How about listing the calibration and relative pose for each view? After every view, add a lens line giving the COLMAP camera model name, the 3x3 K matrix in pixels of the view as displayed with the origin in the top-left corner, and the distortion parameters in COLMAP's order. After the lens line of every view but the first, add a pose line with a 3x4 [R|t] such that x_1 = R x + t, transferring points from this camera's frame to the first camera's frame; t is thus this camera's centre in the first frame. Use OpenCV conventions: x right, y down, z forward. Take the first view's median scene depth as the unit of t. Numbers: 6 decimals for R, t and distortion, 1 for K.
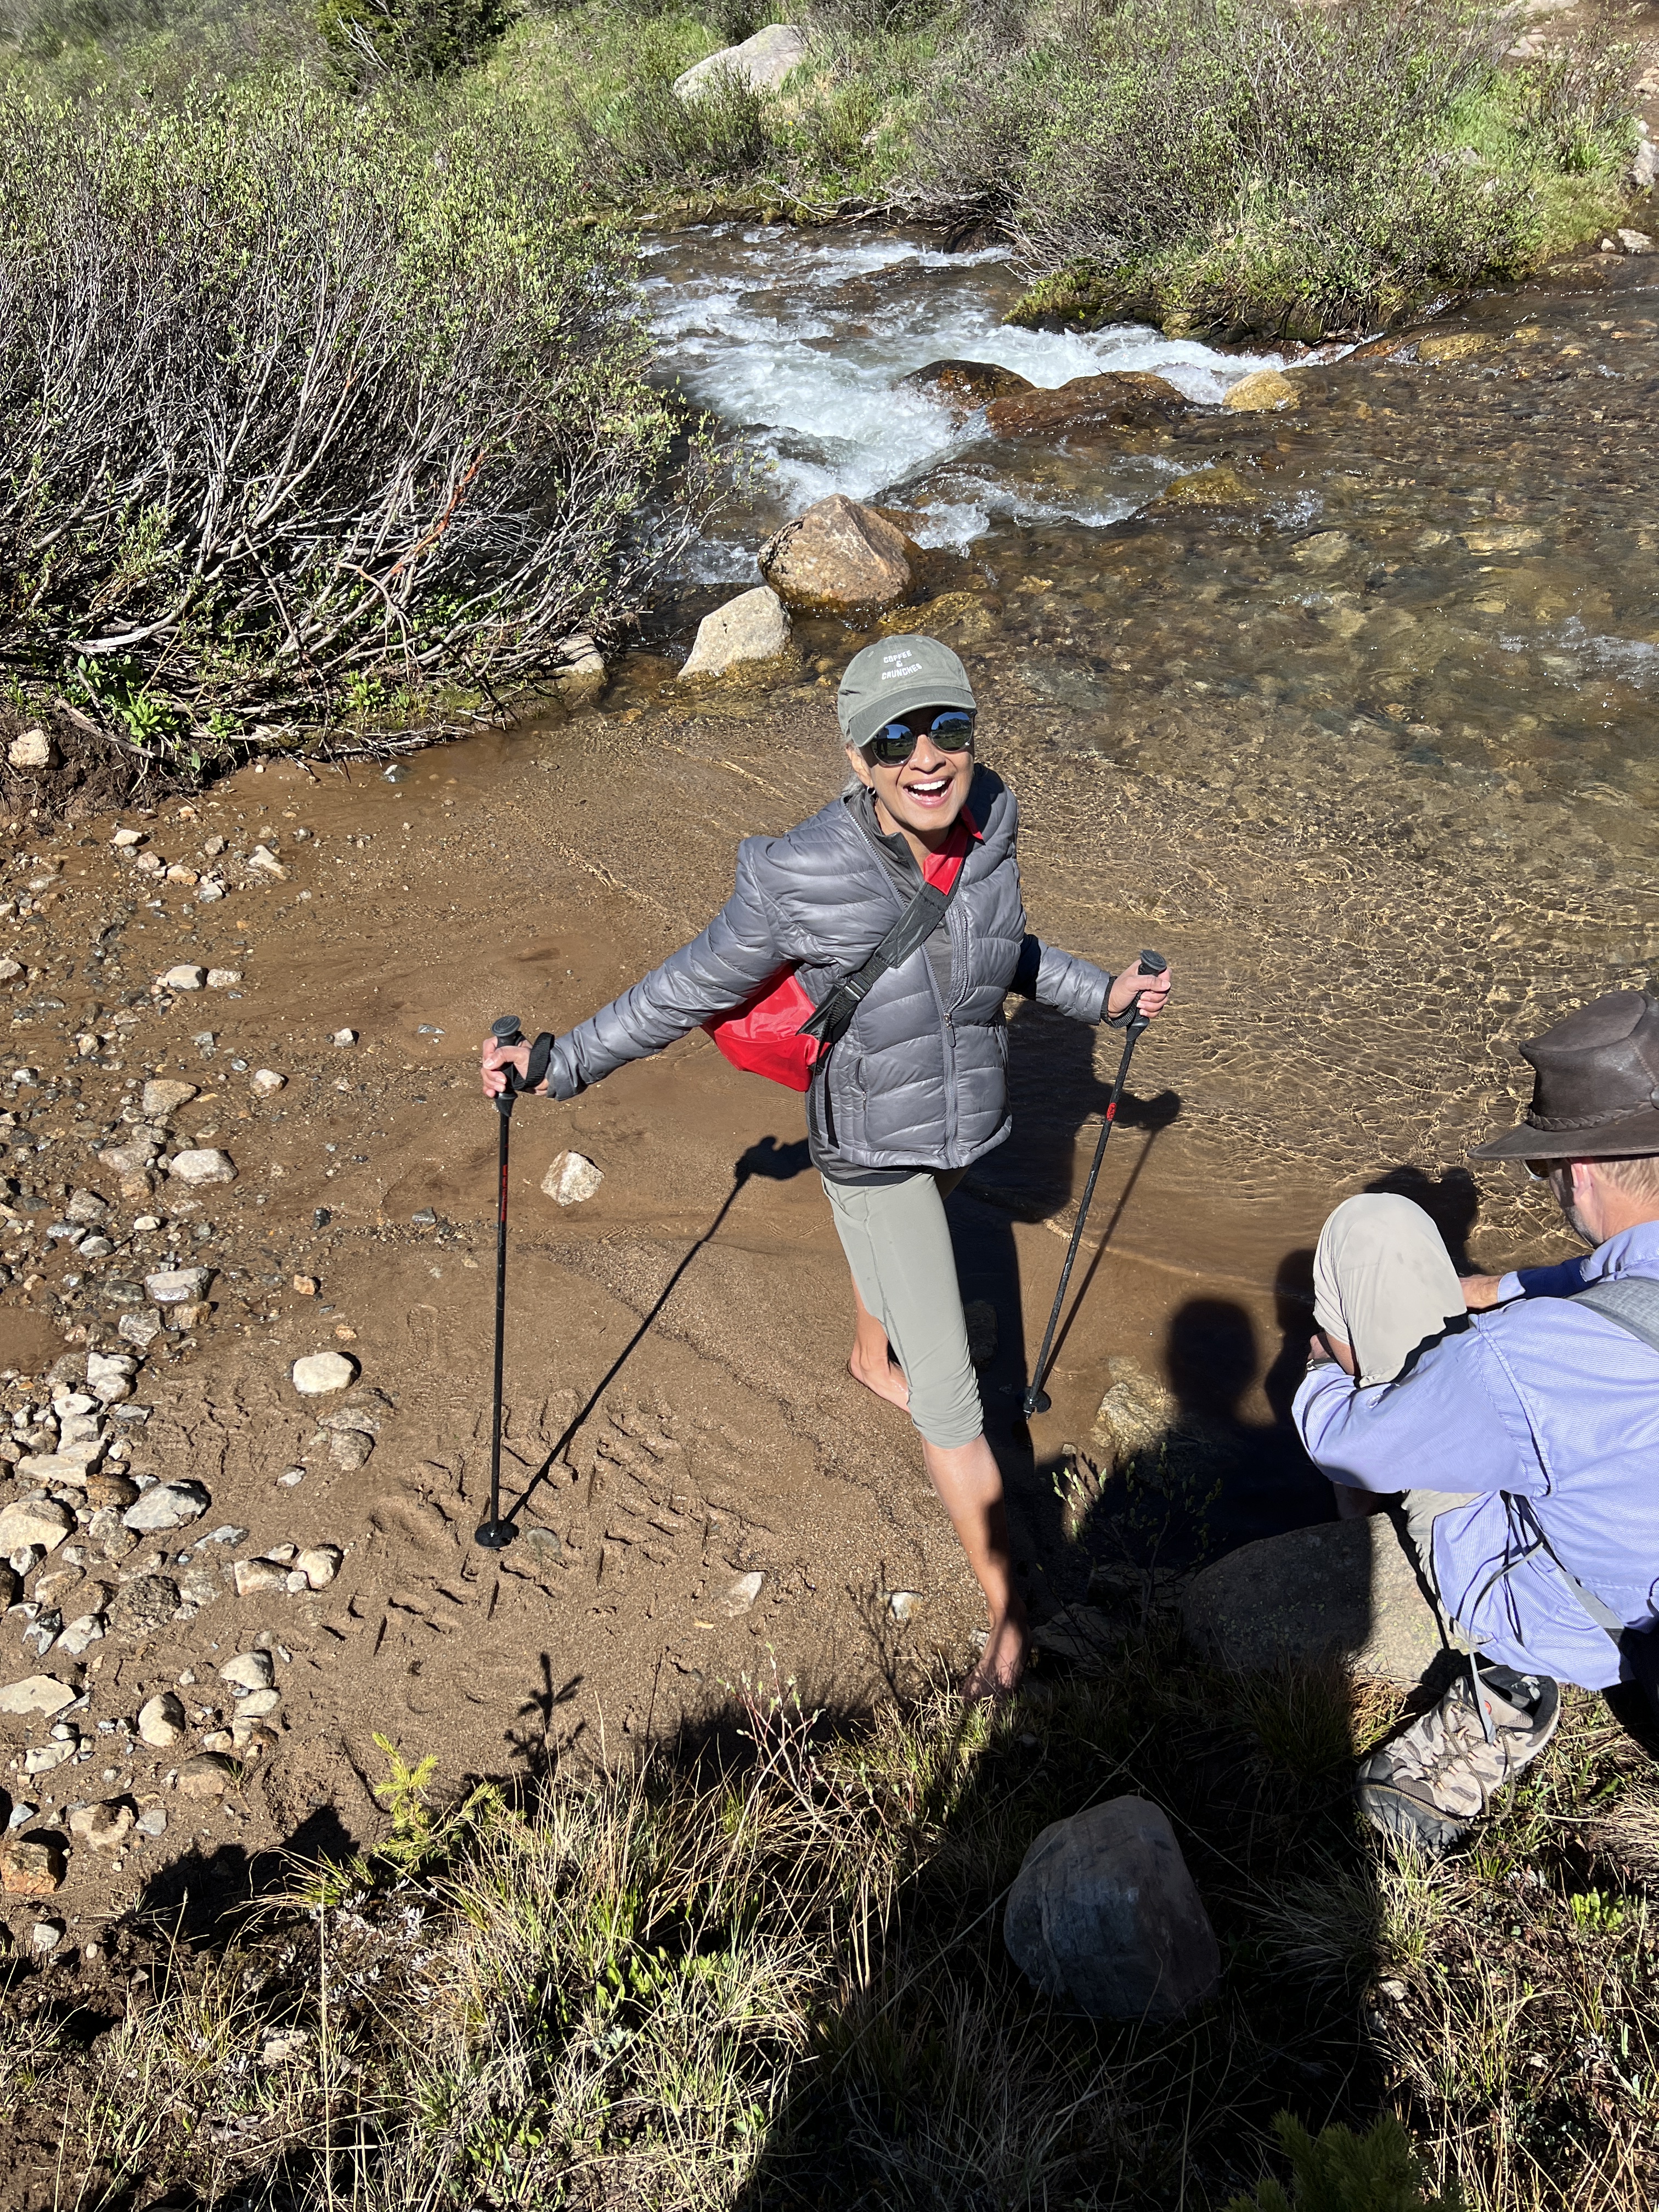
lens RADIAL K [[1648.5, 0, 855.7], [0, 1648.5, 1135.8], [0, 0, 1]] dist [0.060851, -0.071588]
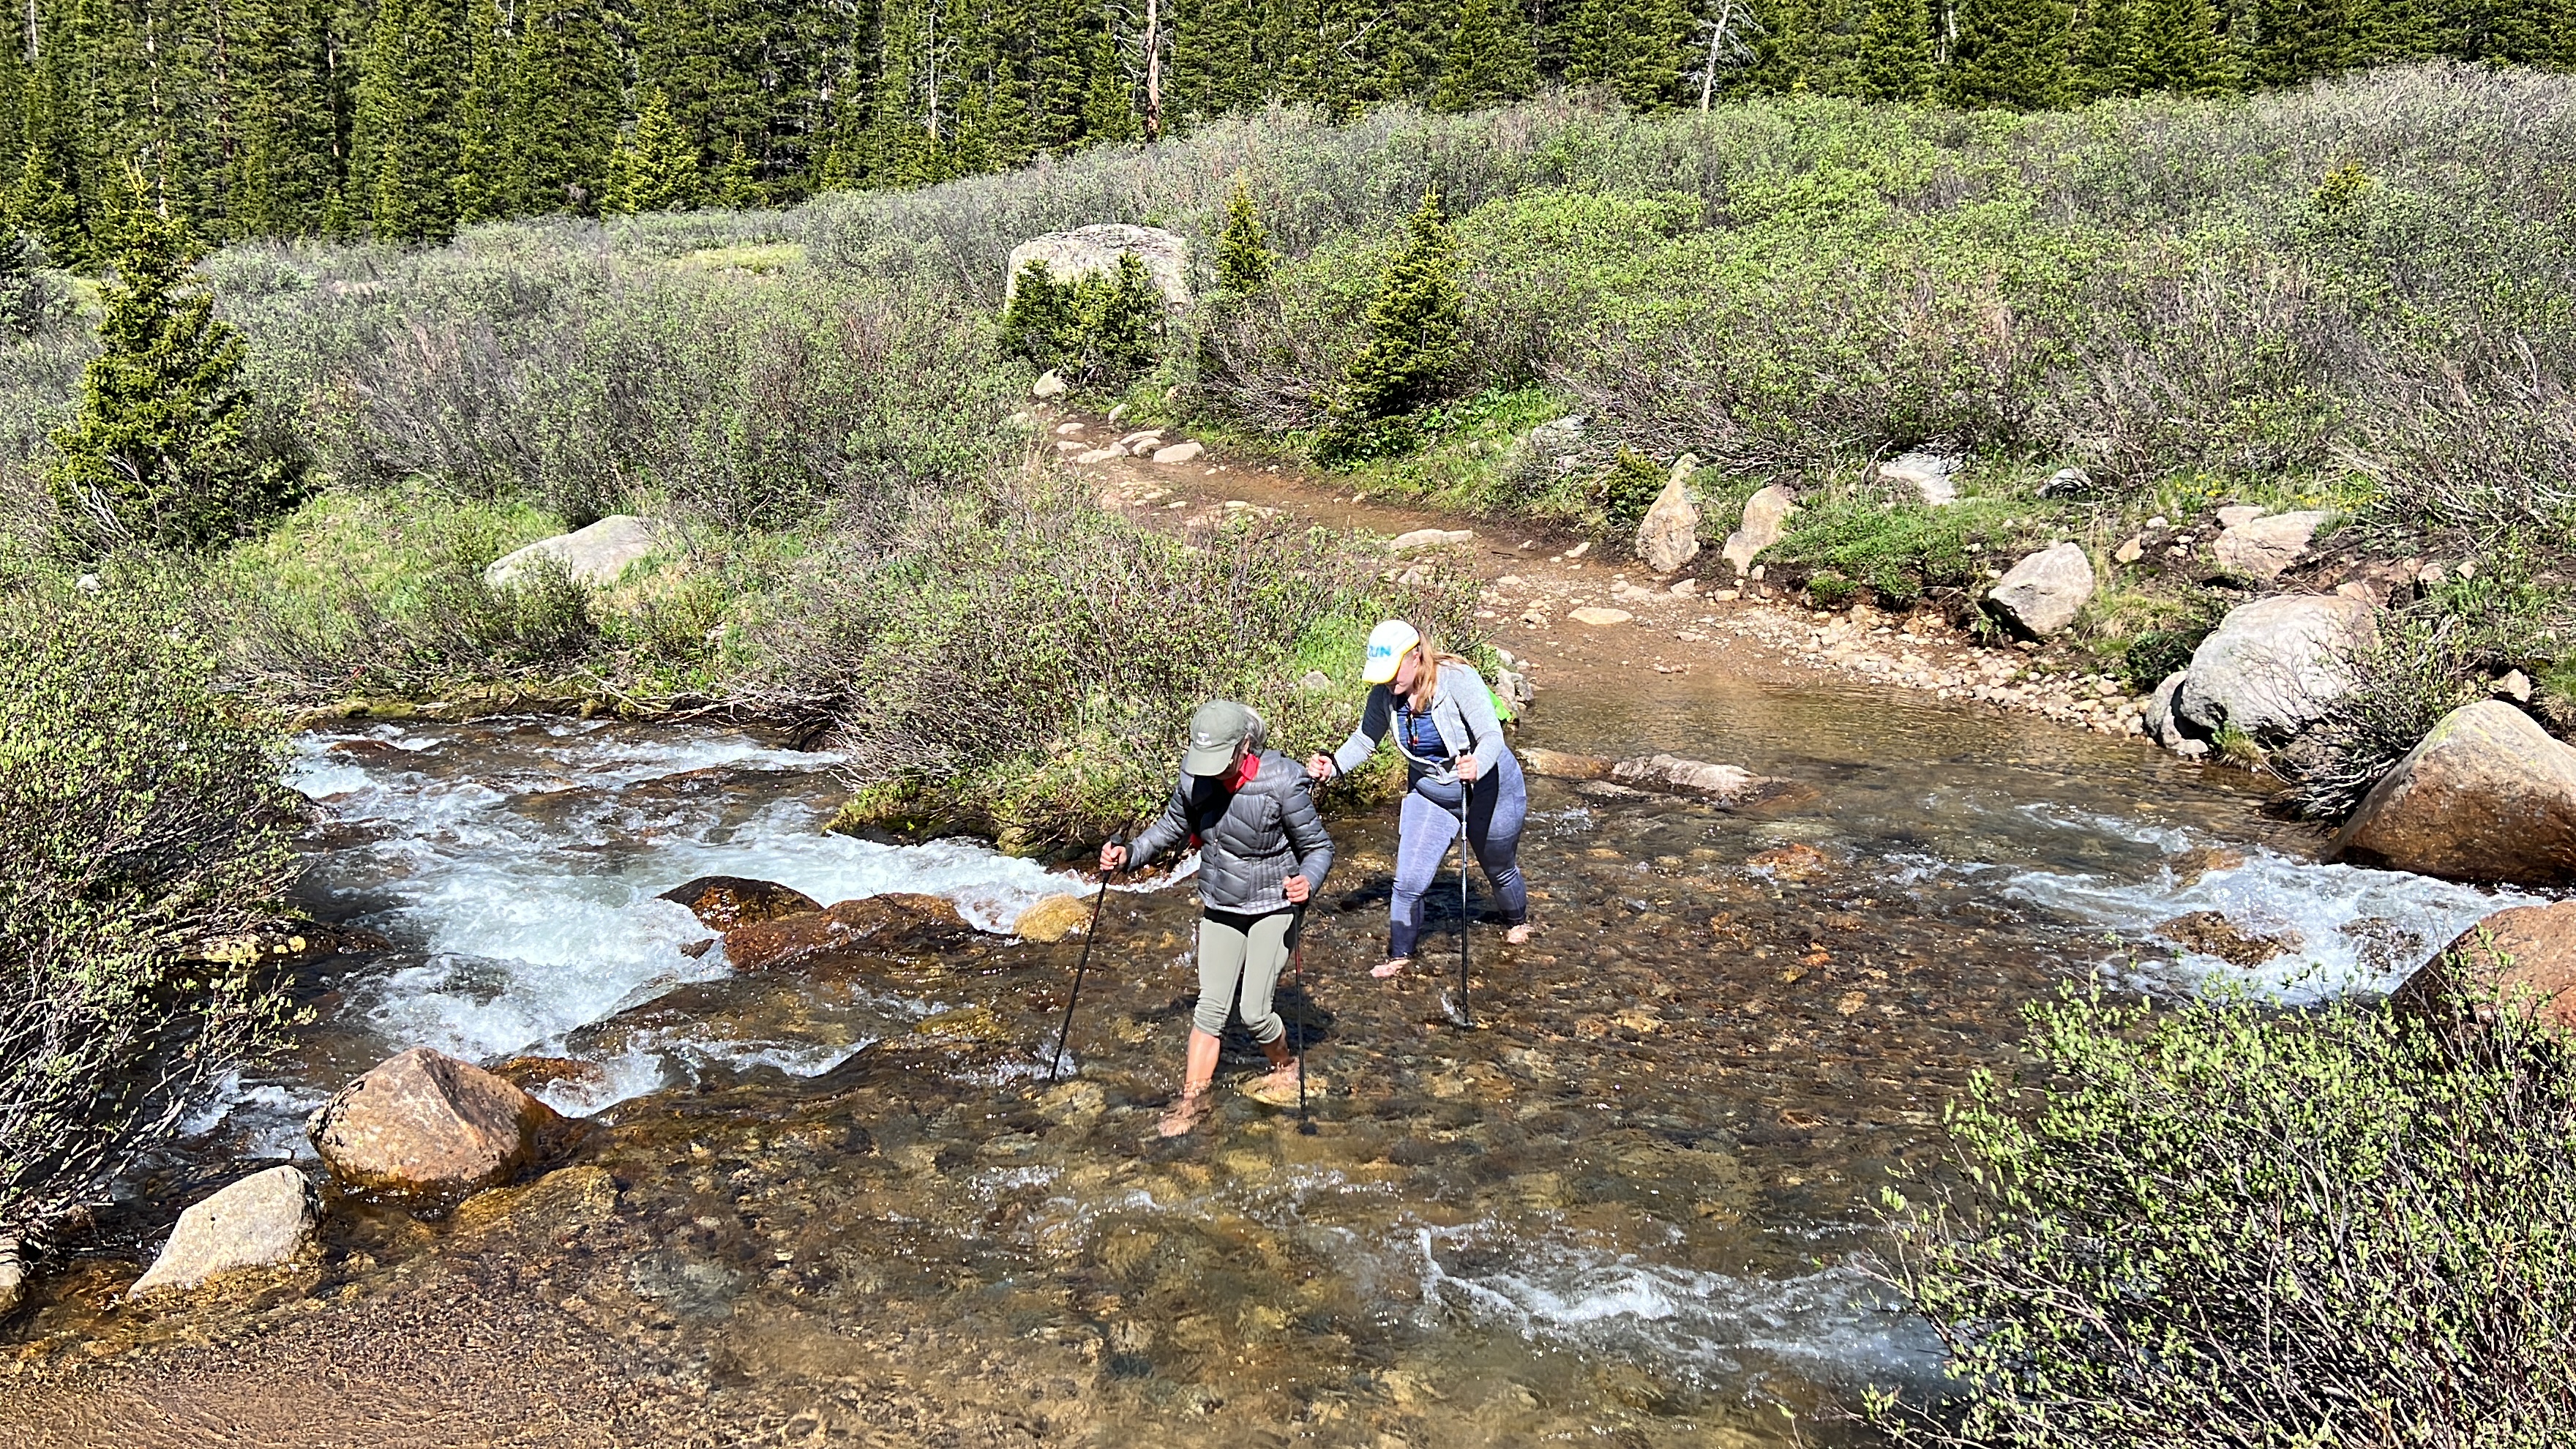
lens RADIAL K [[2192.2, 0, 1296.9], [0, 2192.2, 766.7], [0, 0, 1]] dist [0.092112, -0.127916]
pose [[0.976716, 0.019478, 0.213651, 0.098323], [0.080515, 0.889797, -0.449198, -0.003370], [-0.198855, 0.455941, 0.867510, -0.022025]]
